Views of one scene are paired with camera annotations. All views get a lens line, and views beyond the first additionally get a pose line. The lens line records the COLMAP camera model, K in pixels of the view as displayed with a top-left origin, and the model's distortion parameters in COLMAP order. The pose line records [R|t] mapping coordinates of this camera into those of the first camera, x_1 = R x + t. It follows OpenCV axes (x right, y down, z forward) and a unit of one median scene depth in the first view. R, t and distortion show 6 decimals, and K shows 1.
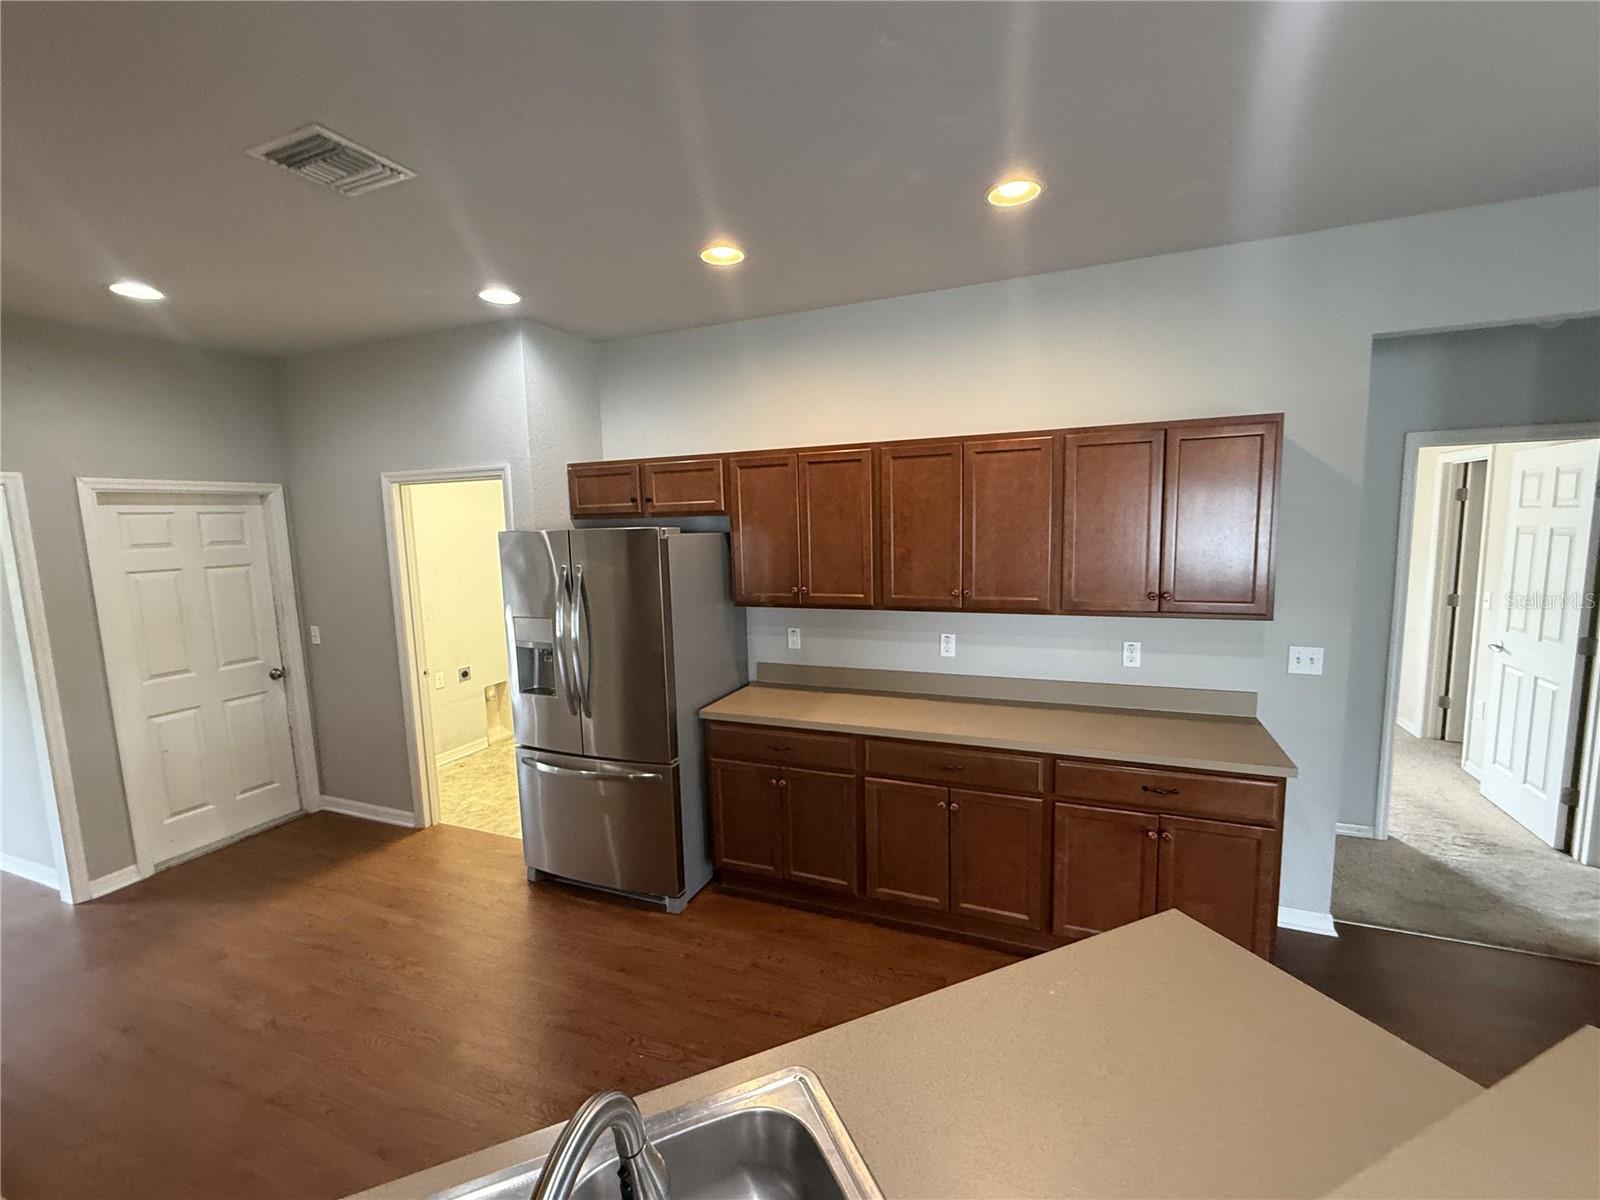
lens RADIAL K [[660.7, 0, 811.9], [0, 660.7, 589.2], [0, 0, 1]] dist [0.001100, -0.000165]
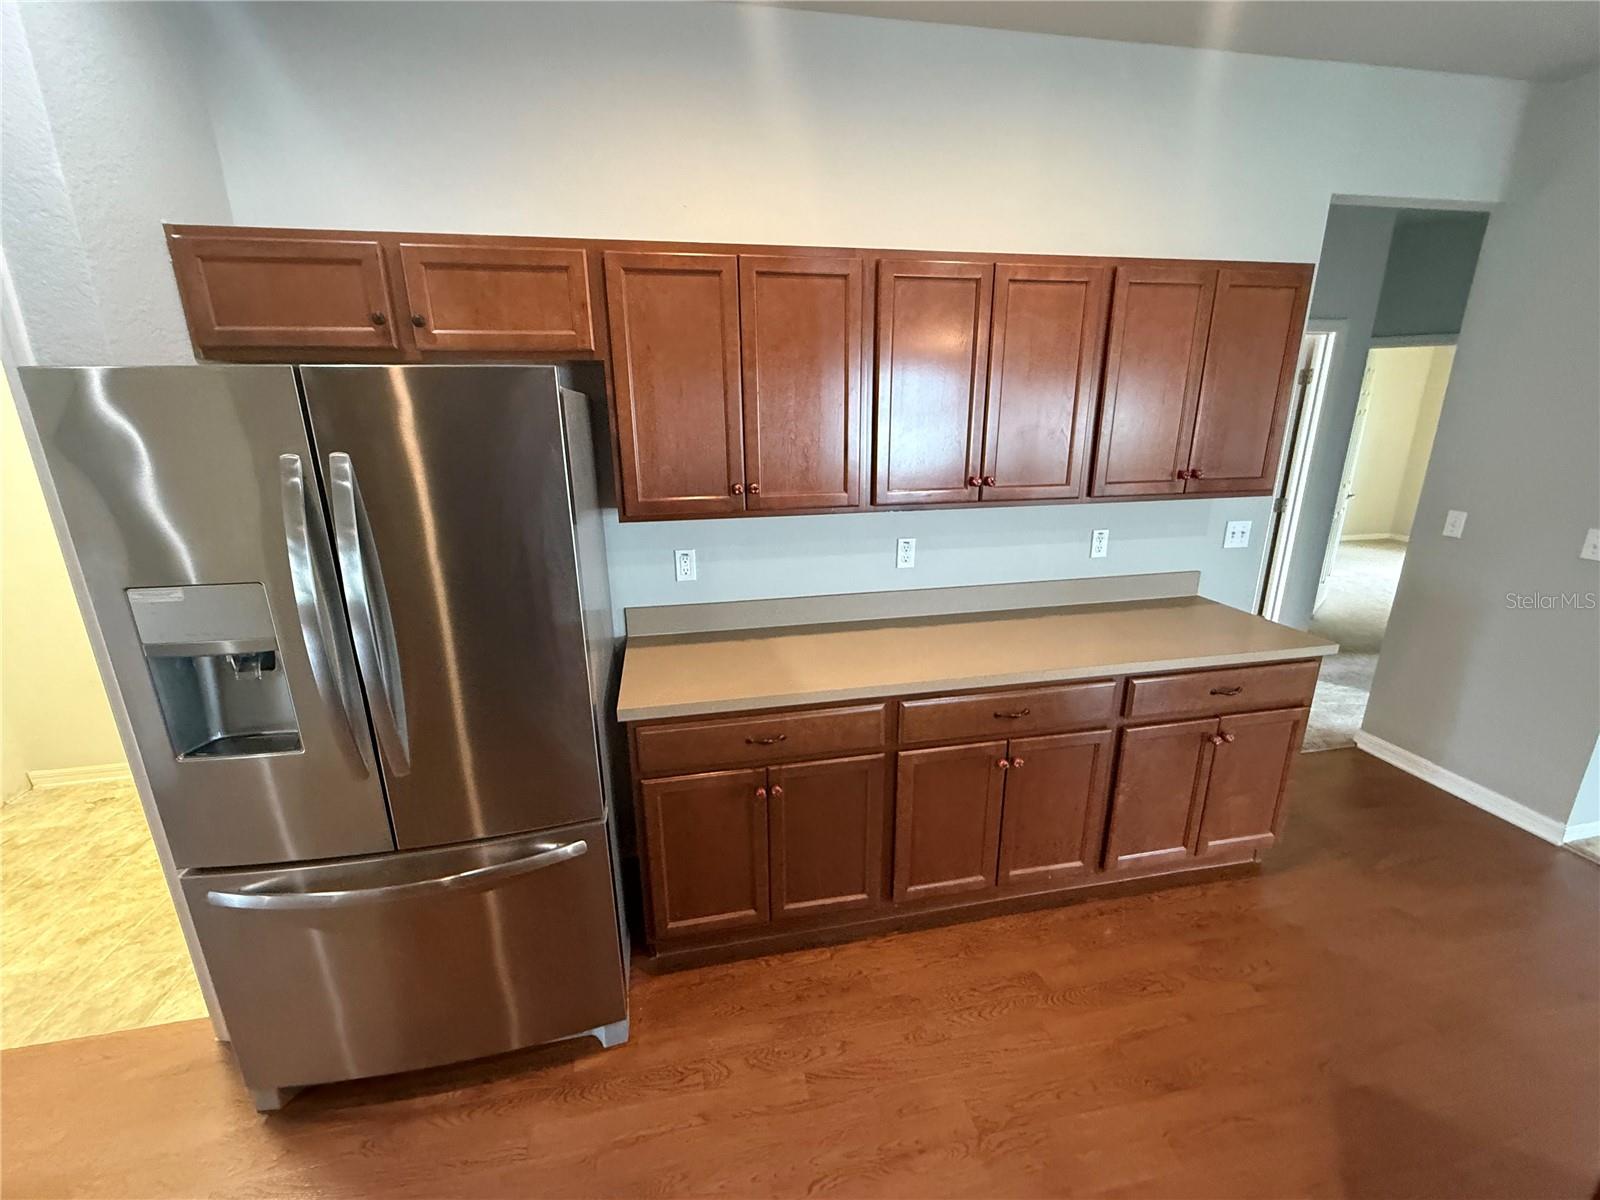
lens RADIAL K [[660.7, 0, 811.9], [0, 660.7, 589.2], [0, 0, 1]] dist [0.001100, -0.000165]
pose [[0.841225, -0.125862, 0.525833, -0.316630], [0.045497, 0.985558, 0.163114, -0.004584], [-0.538768, -0.113292, 0.834802, 0.444564]]
